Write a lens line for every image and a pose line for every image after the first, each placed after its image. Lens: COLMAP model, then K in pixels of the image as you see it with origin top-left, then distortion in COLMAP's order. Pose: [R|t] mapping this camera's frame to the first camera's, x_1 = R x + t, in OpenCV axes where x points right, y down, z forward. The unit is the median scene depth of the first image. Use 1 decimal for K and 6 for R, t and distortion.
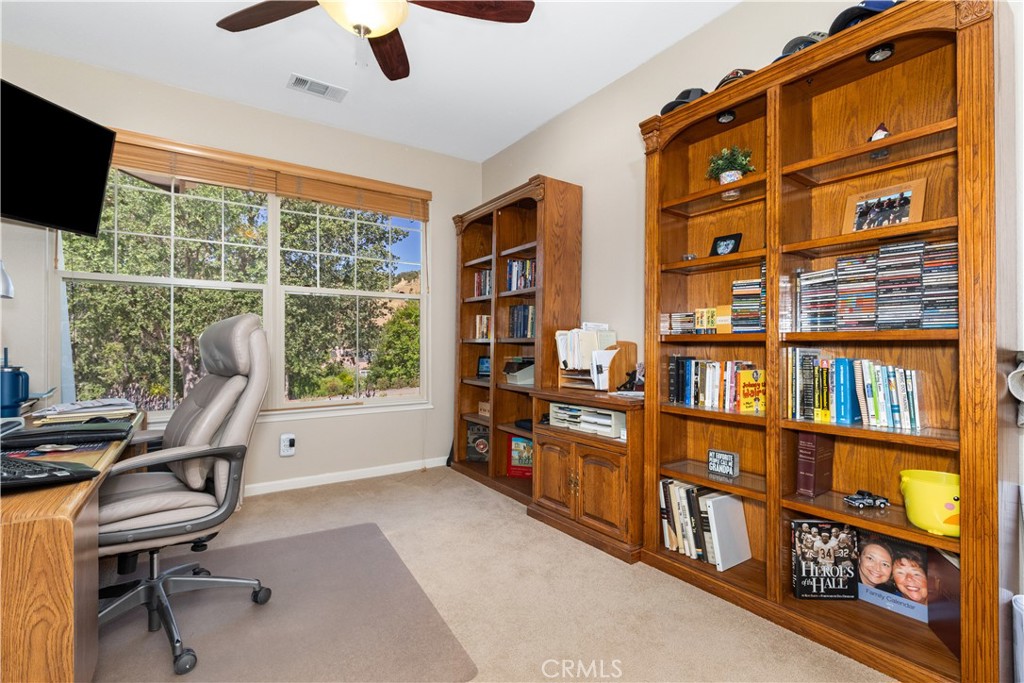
lens RADIAL K [[483.6, 0, 512.0], [0, 483.6, 341.5], [0, 0, 1]] dist [-0.000661, 0.000026]
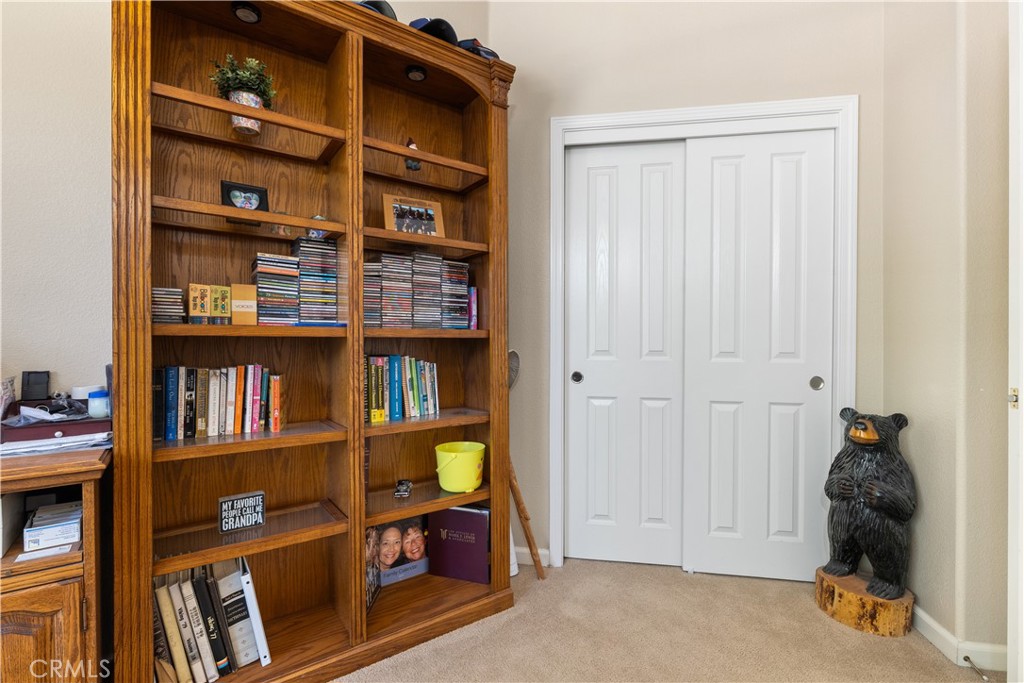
lens RADIAL K [[461.6, 0, 512.0], [0, 461.6, 341.5], [0, 0, 1]] dist [-0.000773, 0.000201]
pose [[-0.007777, -0.005182, 0.999956, -0.236284], [-0.013122, 0.999901, 0.005080, -0.001569], [-0.999884, -0.013082, -0.007844, 0.652754]]
